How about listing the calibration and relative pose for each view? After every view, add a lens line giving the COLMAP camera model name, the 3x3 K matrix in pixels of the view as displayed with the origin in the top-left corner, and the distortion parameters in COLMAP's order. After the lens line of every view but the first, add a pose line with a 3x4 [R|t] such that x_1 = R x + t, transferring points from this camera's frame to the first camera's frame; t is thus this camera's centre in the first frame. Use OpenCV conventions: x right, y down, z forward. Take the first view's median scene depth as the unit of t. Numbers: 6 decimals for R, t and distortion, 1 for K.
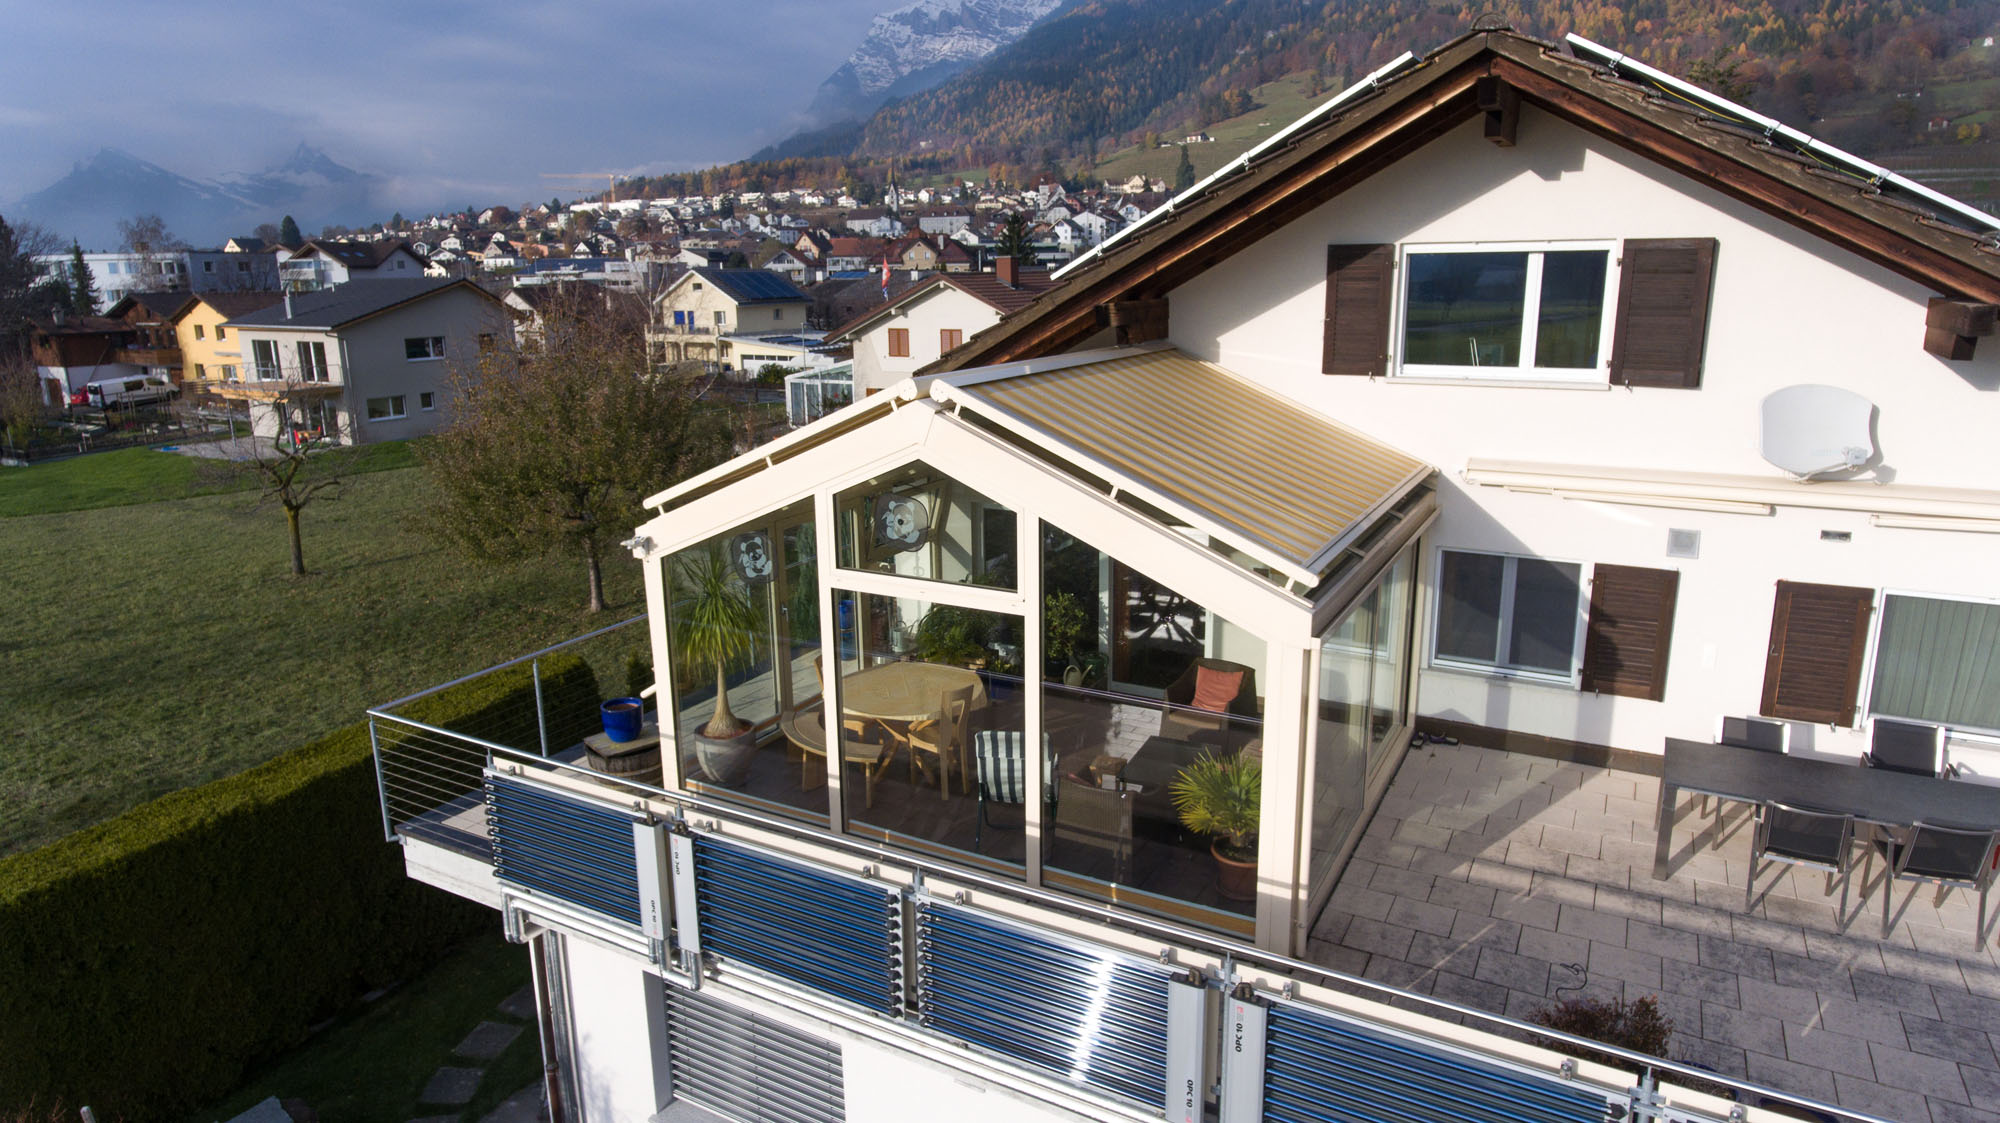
lens RADIAL K [[1172.4, 0, 996.2], [0, 1172.4, 542.4], [0, 0, 1]] dist [0.006484, -0.008285]
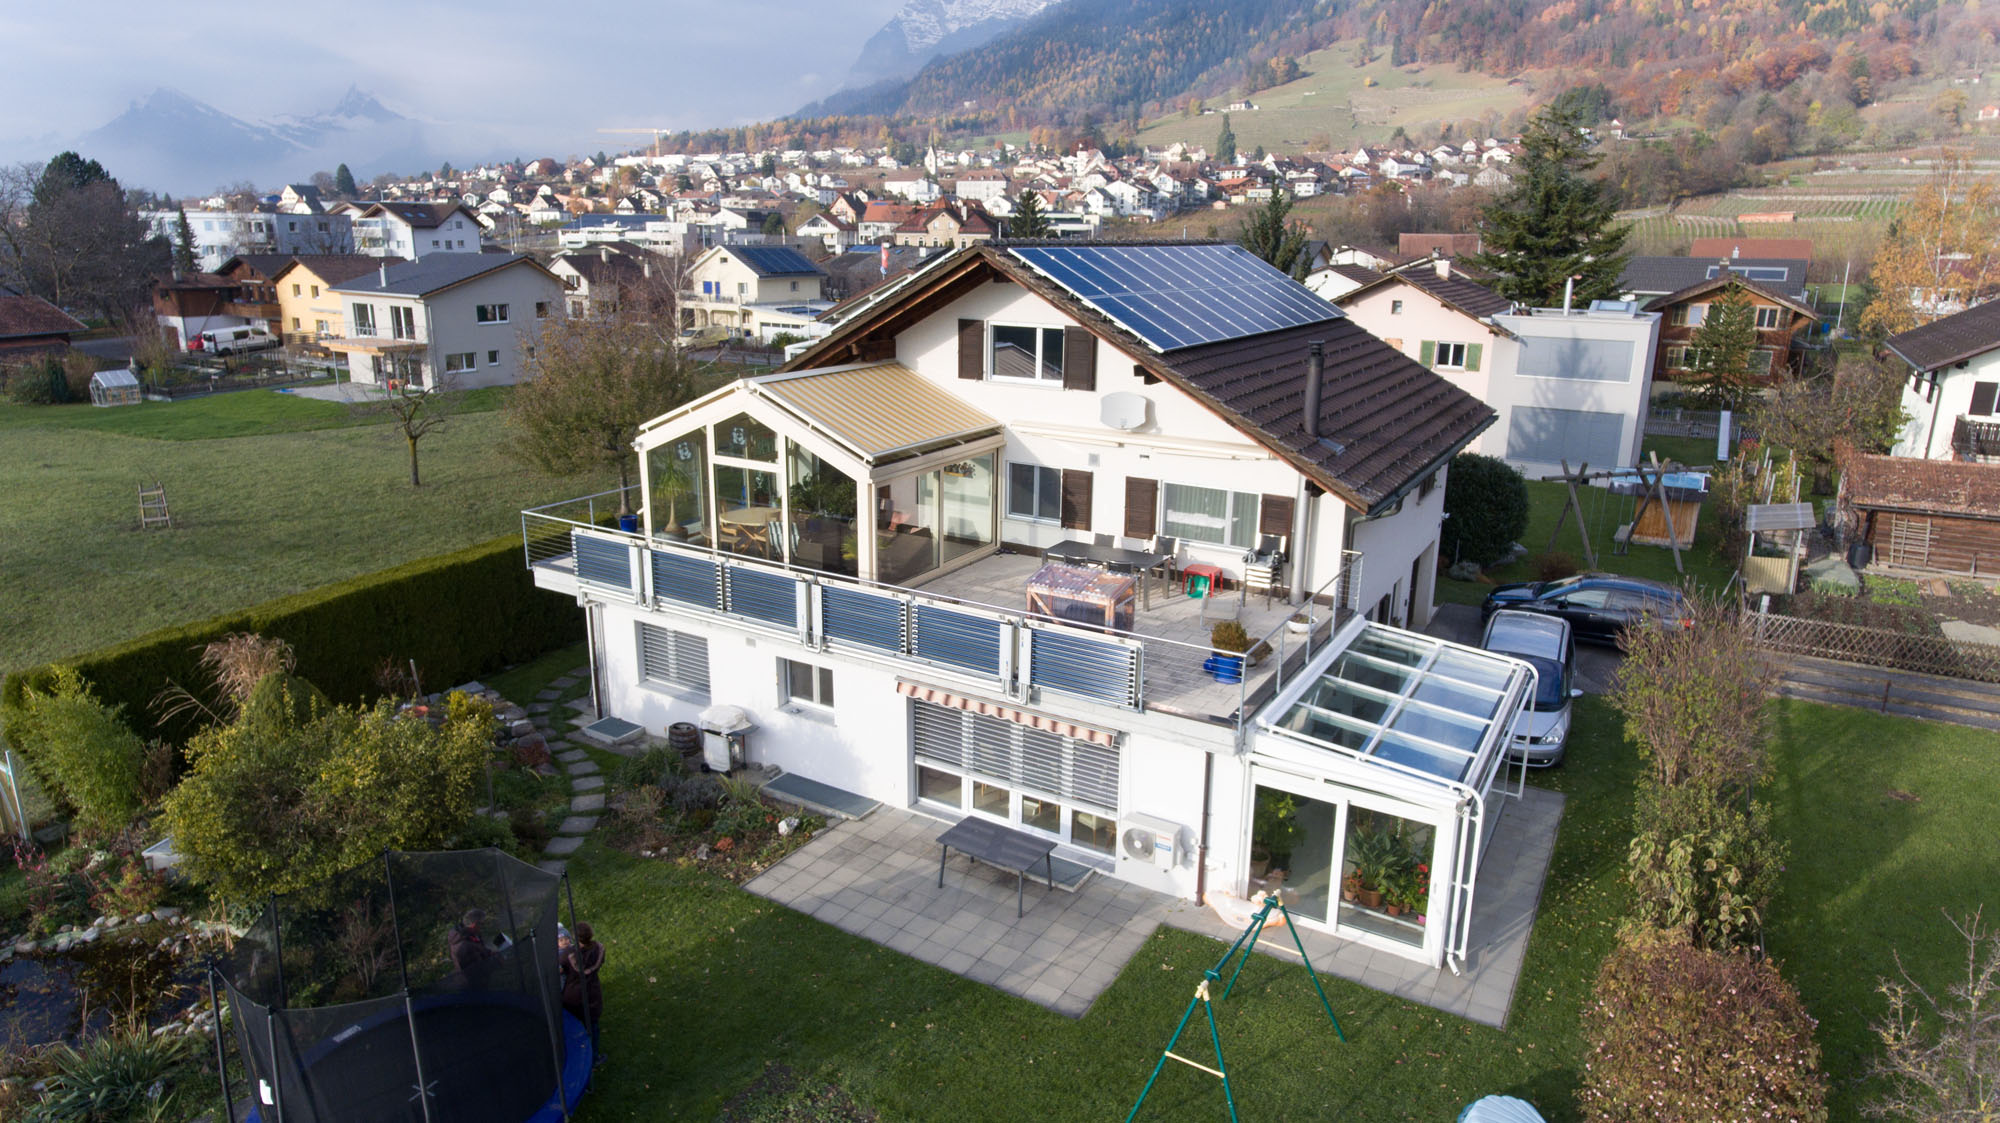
lens RADIAL K [[1172.4, 0, 996.7], [0, 1172.4, 545.1], [0, 0, 1]] dist [0.006484, -0.008285]
pose [[0.999050, 0.034018, -0.027254, 0.172361], [-0.033102, 0.998894, 0.033385, 0.035539], [0.028360, -0.032451, 0.999071, -0.472627]]
